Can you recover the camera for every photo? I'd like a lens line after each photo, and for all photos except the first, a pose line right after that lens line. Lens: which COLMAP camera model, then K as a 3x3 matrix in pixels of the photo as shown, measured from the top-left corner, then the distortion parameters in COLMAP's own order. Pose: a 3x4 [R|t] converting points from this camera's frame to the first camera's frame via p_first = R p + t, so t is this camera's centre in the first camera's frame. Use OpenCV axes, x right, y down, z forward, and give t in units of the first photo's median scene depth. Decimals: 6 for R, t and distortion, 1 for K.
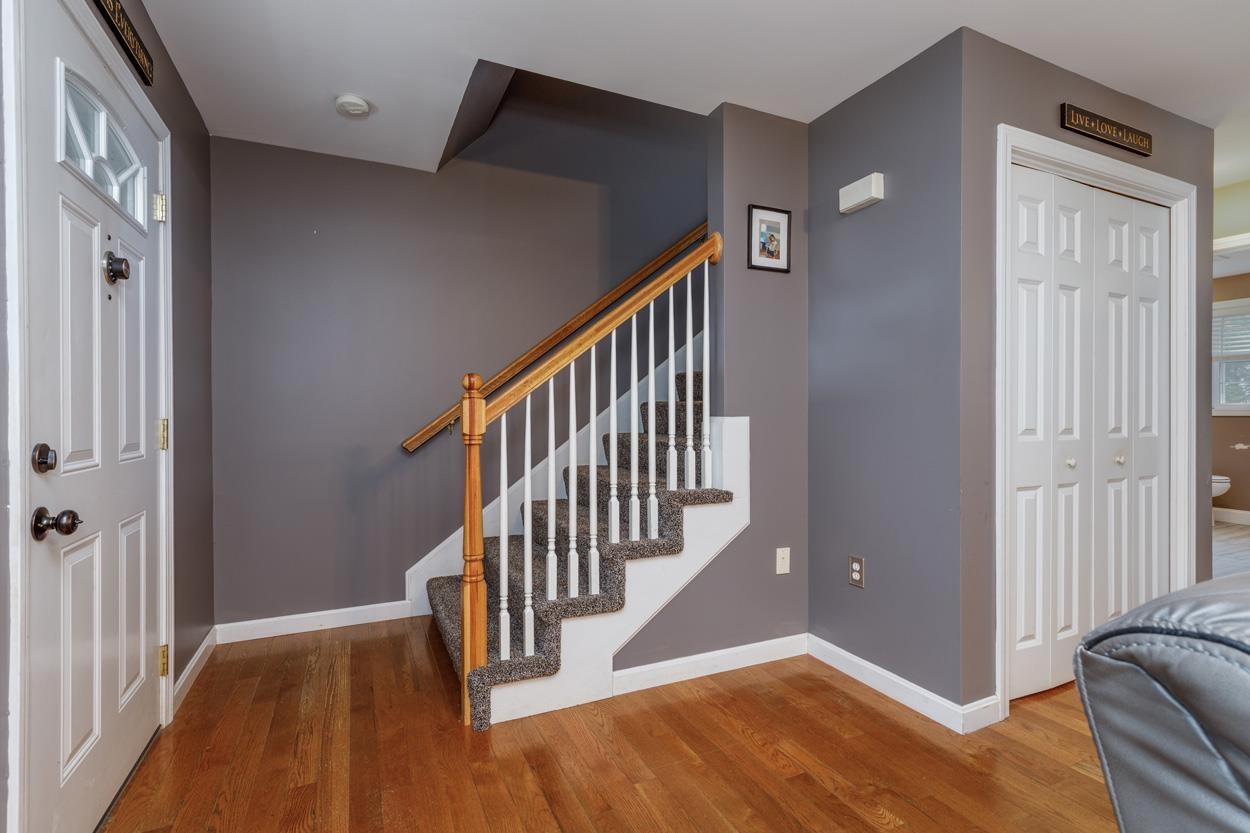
lens RADIAL K [[571.3, 0, 624.9], [0, 571.3, 412.4], [0, 0, 1]] dist [0.006855, -0.002381]
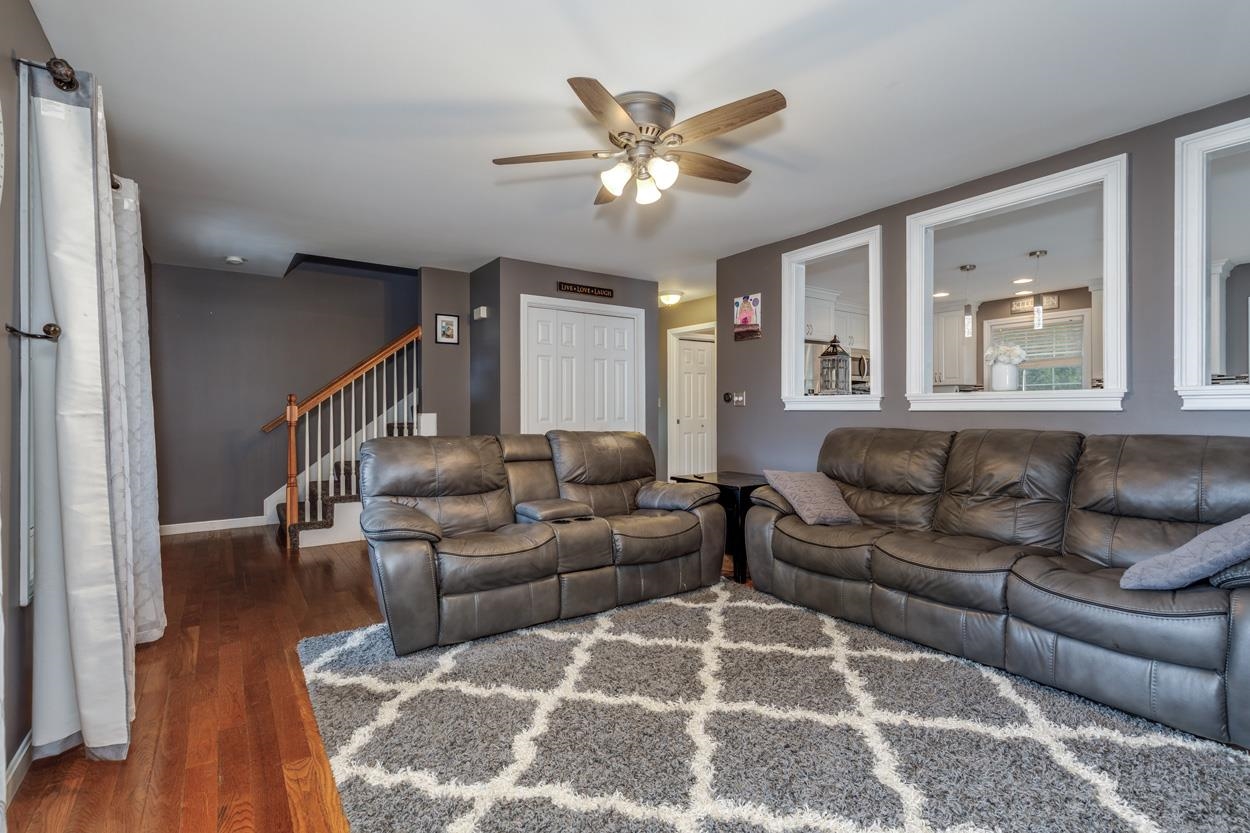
lens RADIAL K [[571.3, 0, 617.5], [0, 571.3, 417.1], [0, 0, 1]] dist [0.006855, -0.002381]
pose [[0.988062, -0.004180, 0.153999, 0.610436], [0.003298, 0.999977, 0.005983, 0.012161], [-0.154021, -0.005404, 0.988053, -1.321530]]
